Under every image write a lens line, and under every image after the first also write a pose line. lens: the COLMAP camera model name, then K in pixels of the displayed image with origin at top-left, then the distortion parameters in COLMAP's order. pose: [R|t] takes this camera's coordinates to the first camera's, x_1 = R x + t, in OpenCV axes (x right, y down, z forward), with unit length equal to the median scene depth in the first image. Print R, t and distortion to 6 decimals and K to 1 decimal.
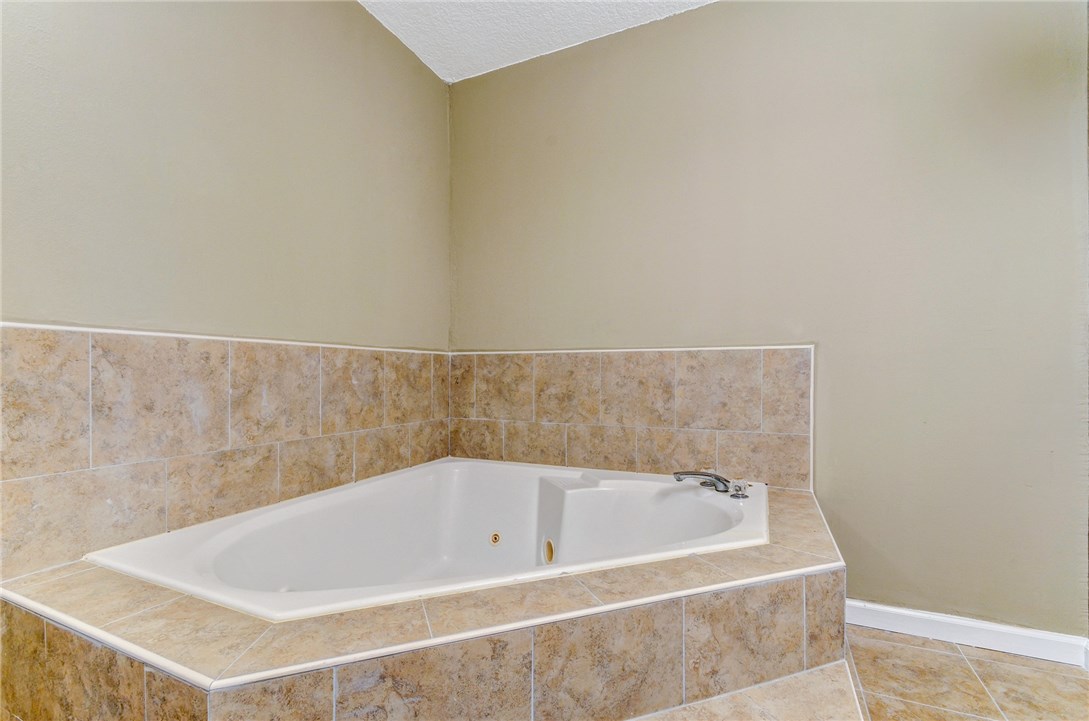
lens RADIAL K [[479.8, 0, 543.2], [0, 479.8, 369.6], [0, 0, 1]] dist [0.017898, -0.008772]
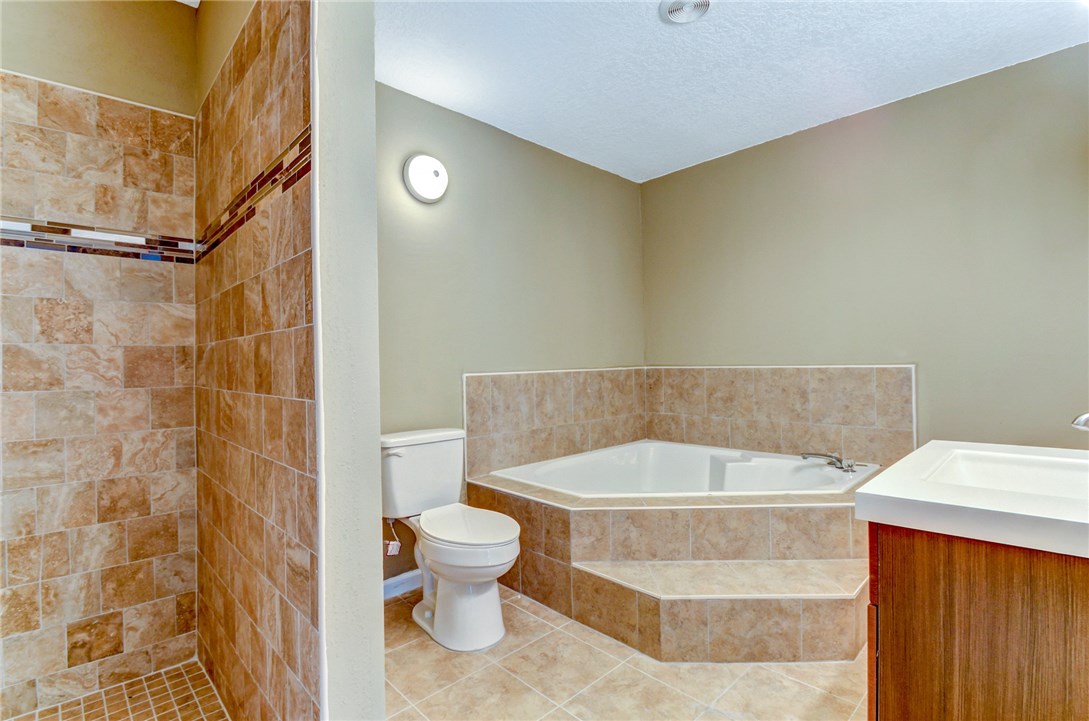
lens RADIAL K [[479.8, 0, 552.4], [0, 479.8, 363.2], [0, 0, 1]] dist [0.017898, -0.008772]
pose [[0.931318, -0.022435, -0.363515, 0.100135], [0.025514, 0.999668, 0.003671, -0.083895], [0.363312, -0.012694, 0.931581, -0.625159]]
